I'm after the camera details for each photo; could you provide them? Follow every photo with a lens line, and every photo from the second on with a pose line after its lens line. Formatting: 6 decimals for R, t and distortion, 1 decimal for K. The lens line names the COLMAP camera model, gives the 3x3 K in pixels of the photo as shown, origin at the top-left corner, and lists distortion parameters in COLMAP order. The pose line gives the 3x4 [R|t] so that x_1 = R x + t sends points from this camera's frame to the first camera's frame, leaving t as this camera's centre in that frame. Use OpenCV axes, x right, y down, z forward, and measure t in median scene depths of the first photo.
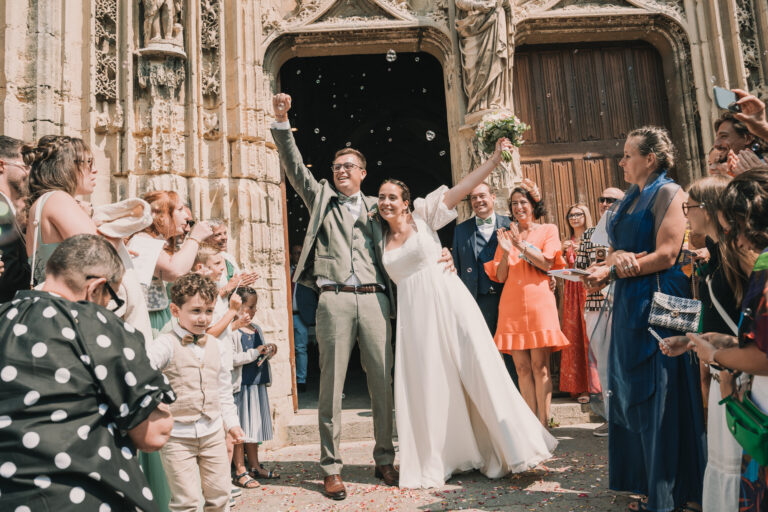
lens RADIAL K [[615.6, 0, 384.9], [0, 615.6, 251.7], [0, 0, 1]] dist [-0.102805, 0.066427]
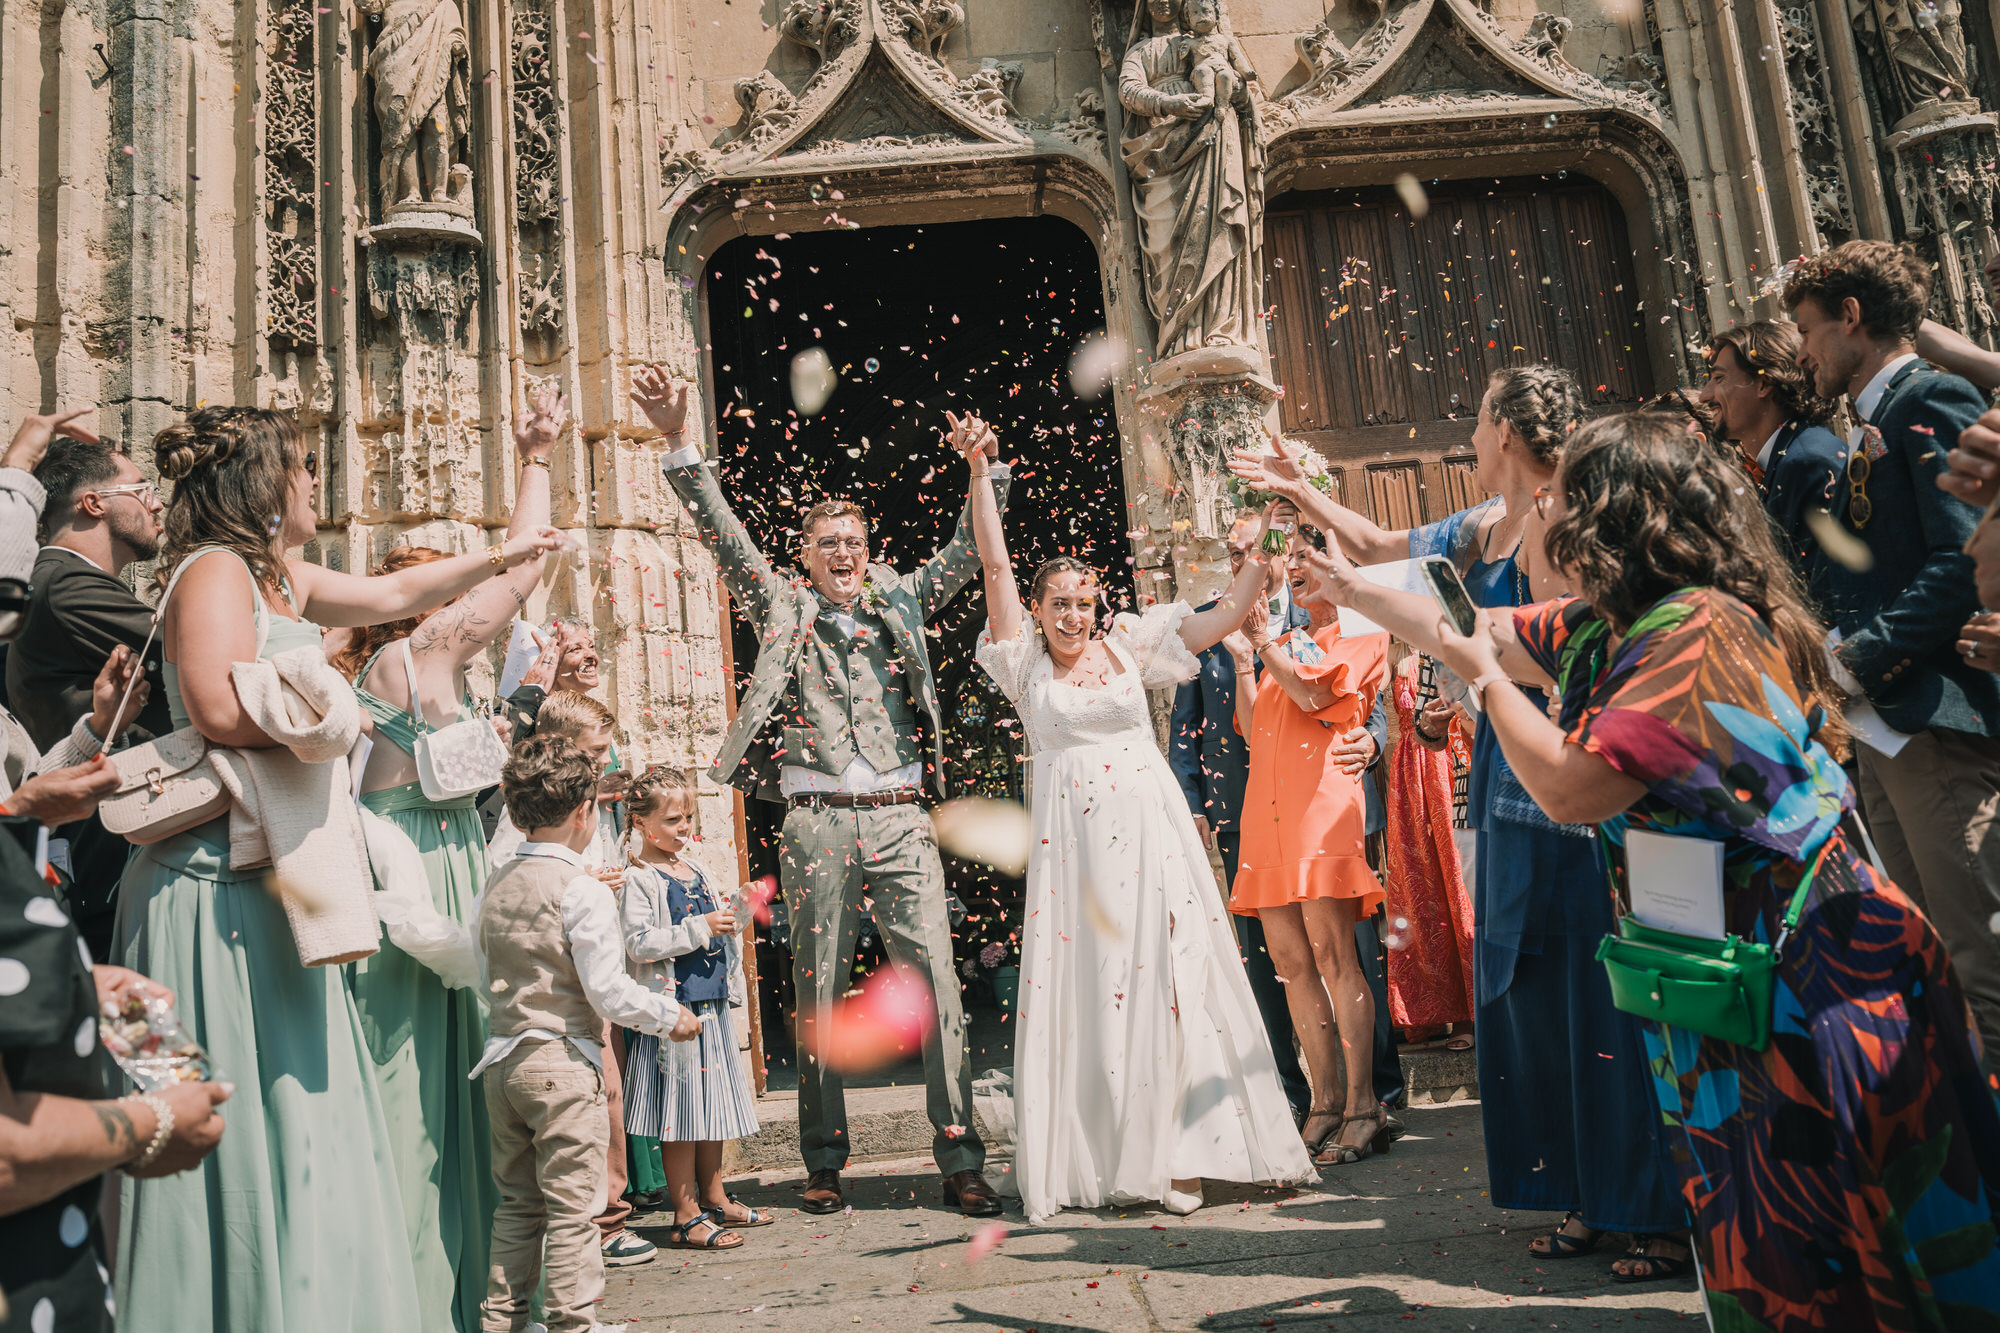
lens RADIAL K [[1600.6, 0, 994.8], [0, 1600.6, 660.3], [0, 0, 1]] dist [-0.101728, 0.065355]
pose [[0.999656, -0.026082, 0.002613, 0.016673], [0.026170, 0.998734, -0.042953, 0.023316], [-0.001490, 0.043006, 0.999074, -0.079441]]
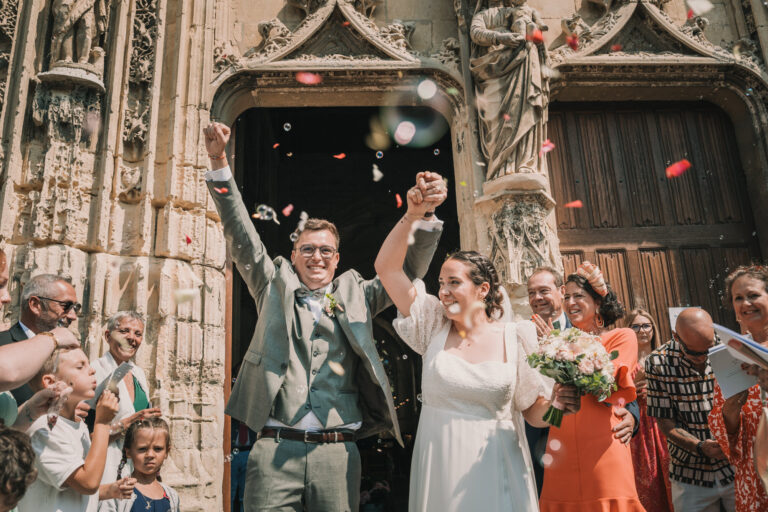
lens RADIAL K [[658.2, 0, 369.4], [0, 658.2, 251.7], [0, 0, 1]] dist [-0.080458, 0.020030]
pose [[0.999427, 0.032778, 0.008422, -0.008355], [-0.030738, 0.983308, -0.179336, 0.001120], [-0.014159, 0.178975, 0.983752, 0.253420]]
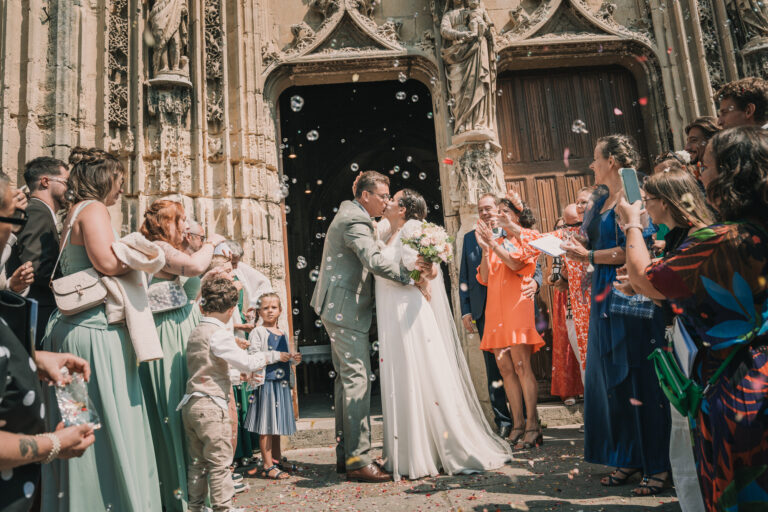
lens RADIAL K [[615.6, 0, 384.9], [0, 615.6, 251.7], [0, 0, 1]] dist [-0.102805, 0.066427]
pose [[0.999880, -0.015425, -0.001188, 0.011989], [0.015350, 0.998722, -0.048156, 0.029012], [0.001929, 0.048132, 0.998839, -0.064547]]
